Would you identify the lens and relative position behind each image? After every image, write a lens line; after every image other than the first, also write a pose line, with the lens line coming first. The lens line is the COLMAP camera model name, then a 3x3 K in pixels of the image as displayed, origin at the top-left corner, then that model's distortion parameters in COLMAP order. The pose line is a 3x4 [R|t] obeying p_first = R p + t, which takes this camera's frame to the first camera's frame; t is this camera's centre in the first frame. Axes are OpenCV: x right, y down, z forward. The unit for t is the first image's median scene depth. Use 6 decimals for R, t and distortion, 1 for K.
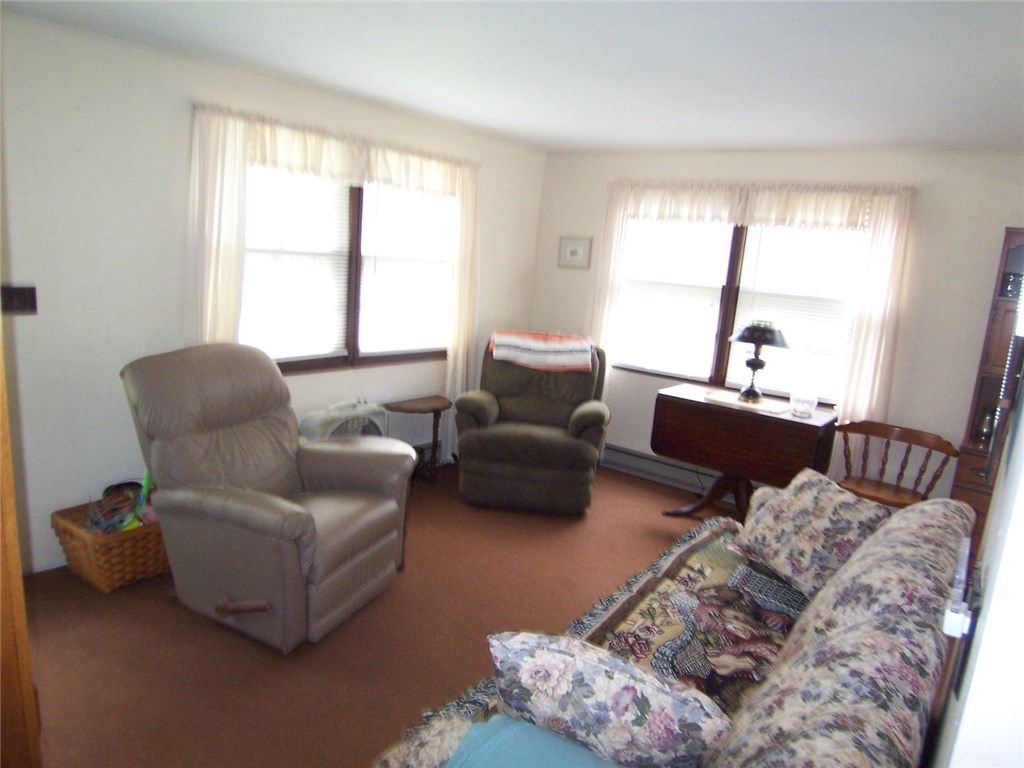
lens RADIAL K [[685.9, 0, 512.0], [0, 685.9, 384.0], [0, 0, 1]] dist [-0.041441, -0.003775]
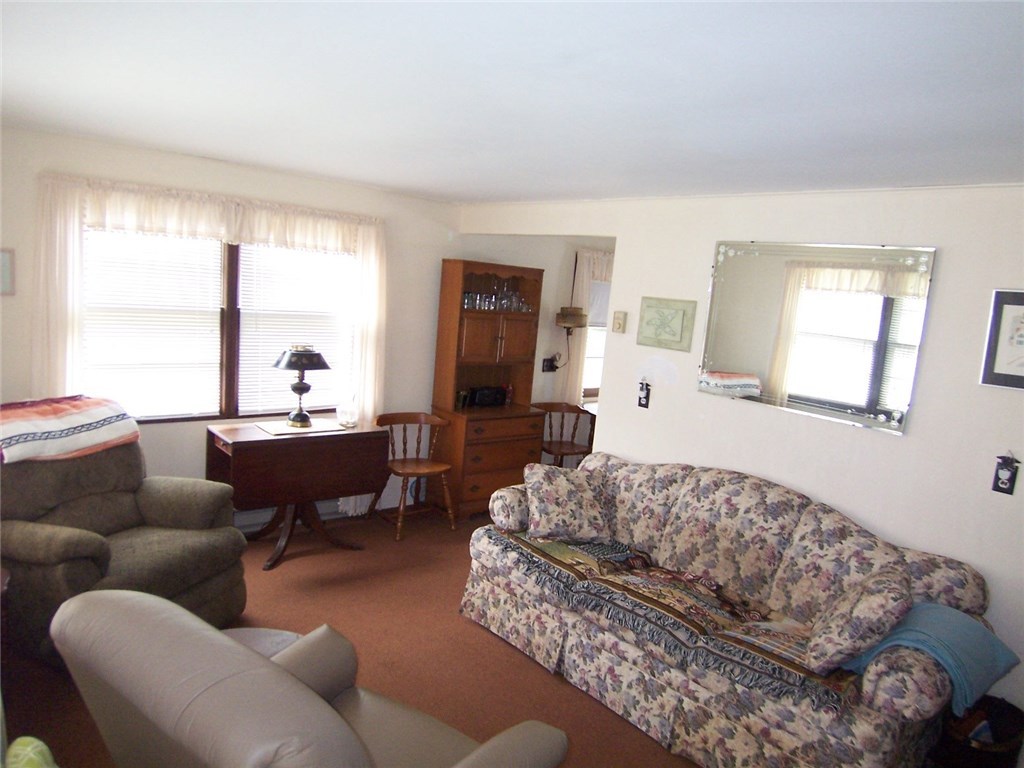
lens RADIAL K [[688.0, 0, 511.6], [0, 688.0, 366.8], [0, 0, 1]] dist [-0.013946, -0.002738]
pose [[0.204802, -0.181188, 0.961887, -0.570982], [0.117662, 0.980149, 0.159576, -0.191605], [-0.971706, 0.080496, 0.222055, 0.483513]]
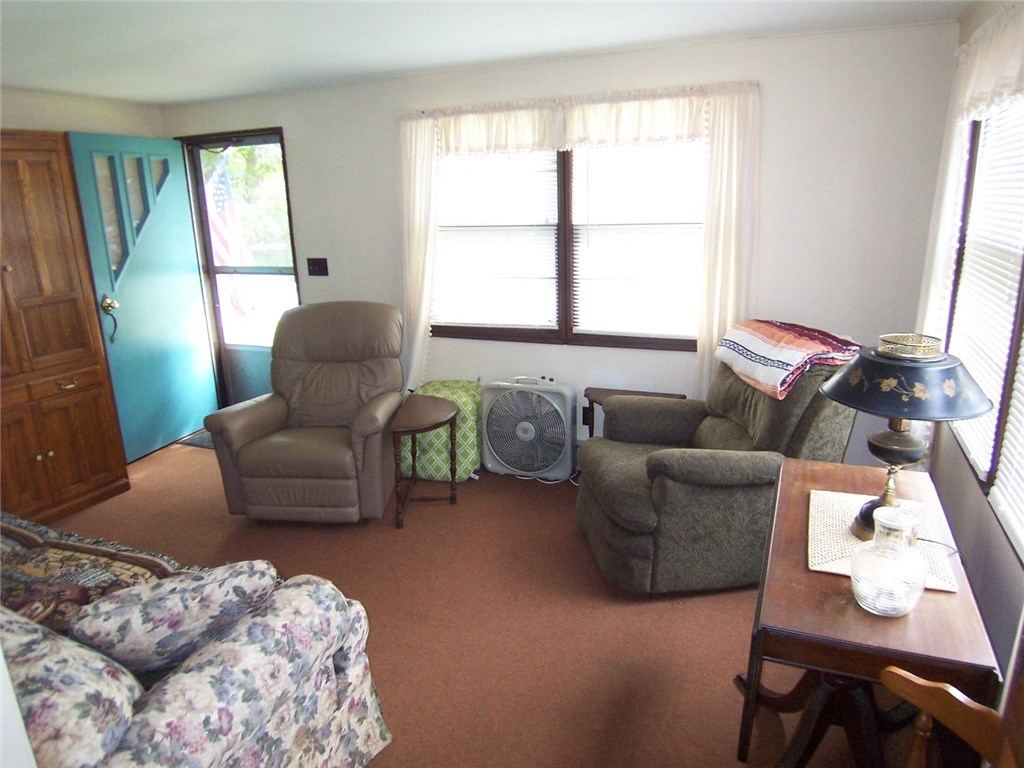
lens RADIAL K [[685.9, 0, 512.0], [0, 685.9, 384.0], [0, 0, 1]] dist [-0.041441, -0.003775]
pose [[0.251965, 0.170673, -0.952567, 0.699713], [-0.134521, 0.980946, 0.140175, -0.096901], [0.958341, 0.092821, 0.270123, 0.700568]]
